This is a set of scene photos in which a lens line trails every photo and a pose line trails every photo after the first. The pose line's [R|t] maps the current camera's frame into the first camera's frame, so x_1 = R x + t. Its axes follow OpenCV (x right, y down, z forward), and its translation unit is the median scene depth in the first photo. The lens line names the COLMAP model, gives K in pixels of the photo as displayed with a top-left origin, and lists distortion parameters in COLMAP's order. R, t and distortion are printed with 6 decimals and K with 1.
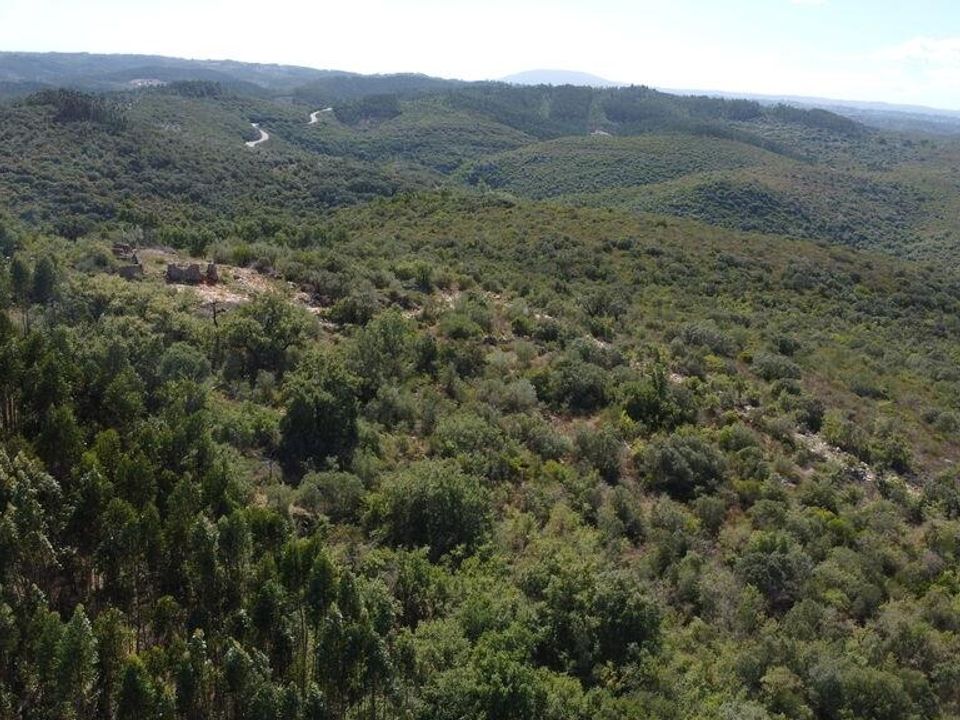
lens RADIAL K [[926.2, 0, 483.3], [0, 926.2, 359.8], [0, 0, 1]] dist [-0.014679, -0.034160]
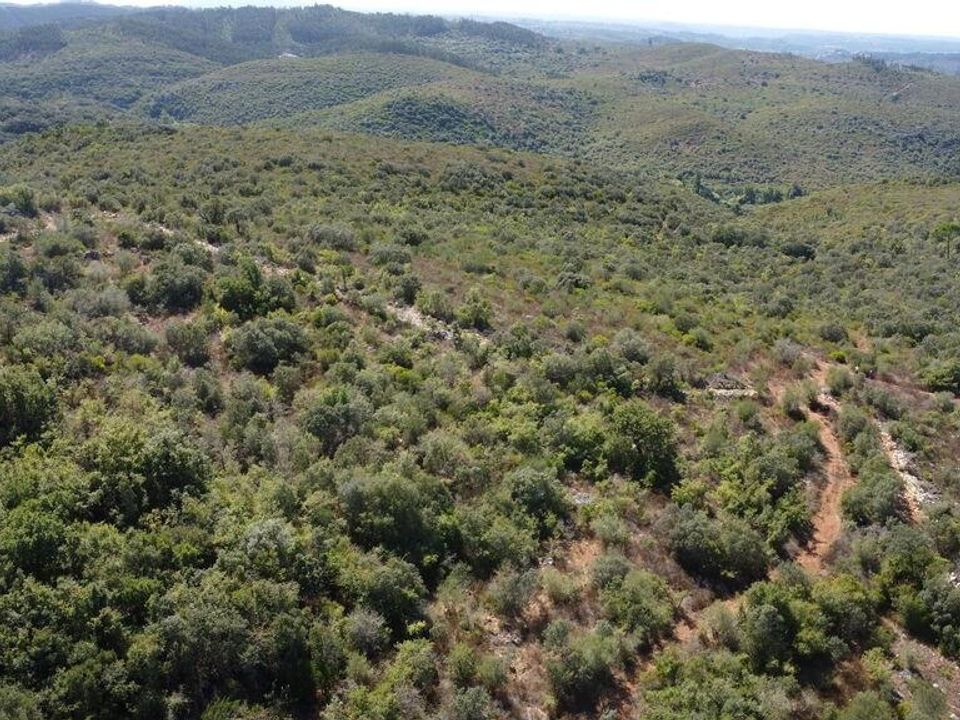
lens RADIAL K [[926.2, 0, 483.3], [0, 926.2, 359.8], [0, 0, 1]] dist [-0.014679, -0.034160]
pose [[0.951211, -0.136423, 0.276741, 0.047643], [0.114420, 0.988953, 0.094234, 0.018332], [-0.286539, -0.057971, 0.956313, -0.034920]]
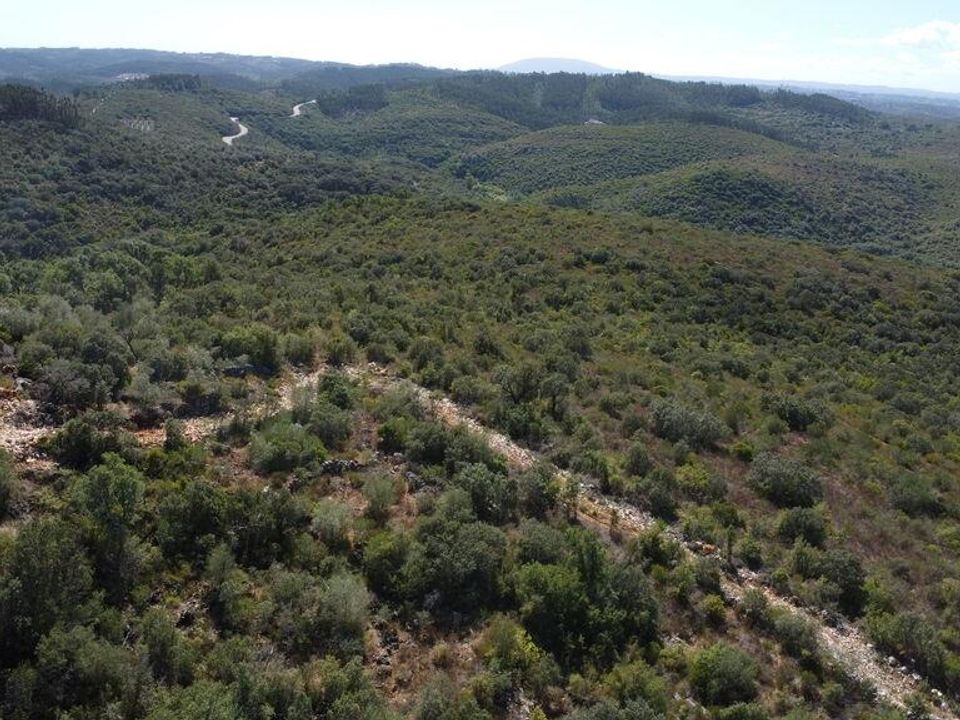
lens RADIAL K [[926.2, 0, 483.3], [0, 926.2, 359.8], [0, 0, 1]] dist [-0.014679, -0.034160]
pose [[0.999895, -0.014306, -0.002282, 0.044928], [0.014329, 0.999842, 0.010478, -0.040181], [0.002132, -0.010510, 0.999942, 0.147973]]
